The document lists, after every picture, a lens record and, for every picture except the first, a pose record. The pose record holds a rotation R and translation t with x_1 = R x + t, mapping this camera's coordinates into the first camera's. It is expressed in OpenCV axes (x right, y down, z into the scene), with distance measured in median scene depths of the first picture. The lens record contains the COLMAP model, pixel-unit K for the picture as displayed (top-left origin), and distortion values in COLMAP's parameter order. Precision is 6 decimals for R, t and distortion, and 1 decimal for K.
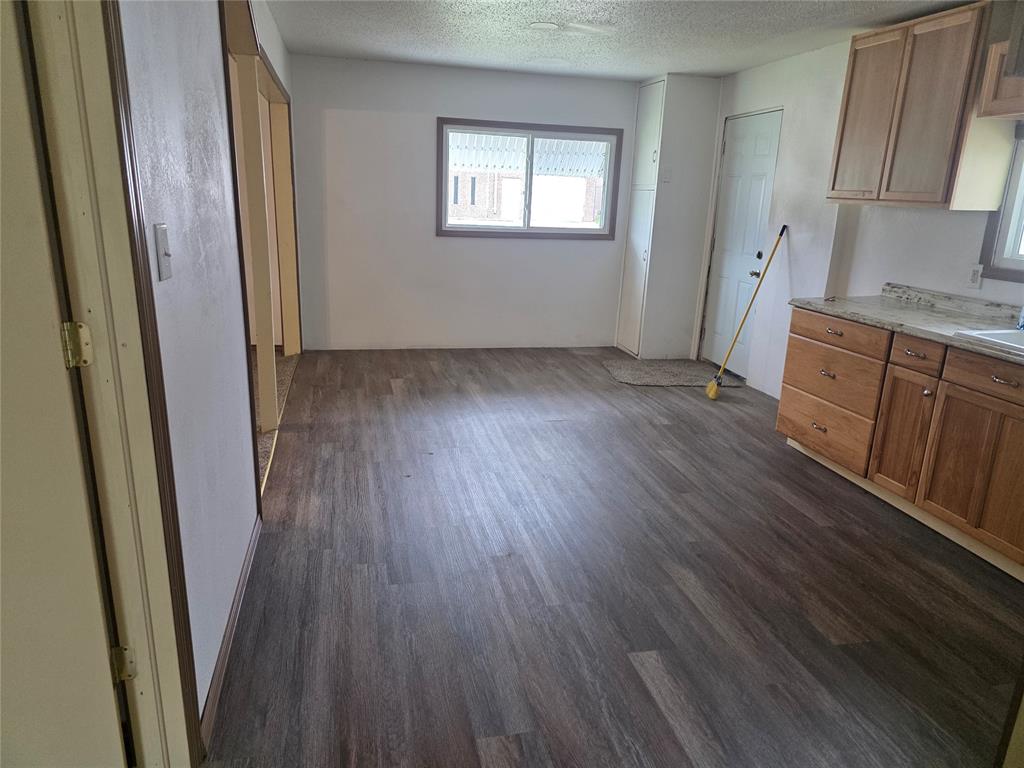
lens RADIAL K [[692.6, 0, 508.6], [0, 692.6, 391.8], [0, 0, 1]] dist [0.023368, -0.006530]
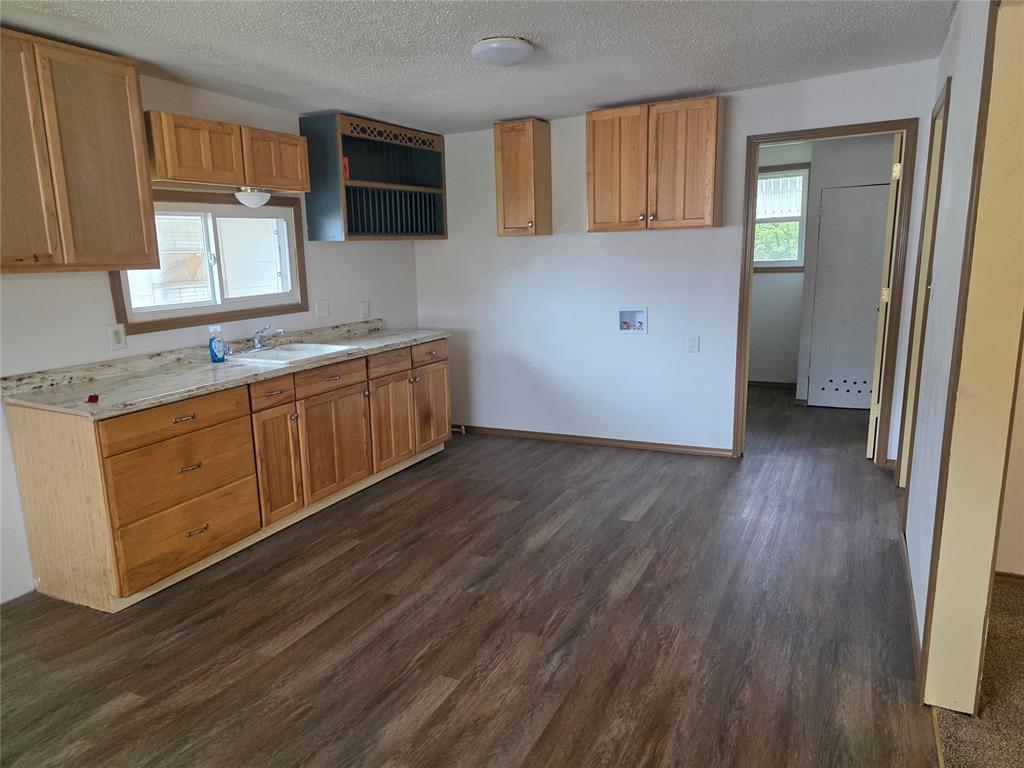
lens RADIAL K [[692.6, 0, 508.6], [0, 692.6, 391.8], [0, 0, 1]] dist [0.023368, -0.006530]
pose [[-0.780050, -0.144904, 0.608708, -0.362506], [0.169510, 0.887500, 0.428497, -0.434705], [-0.602319, 0.437431, -0.667732, 1.402860]]
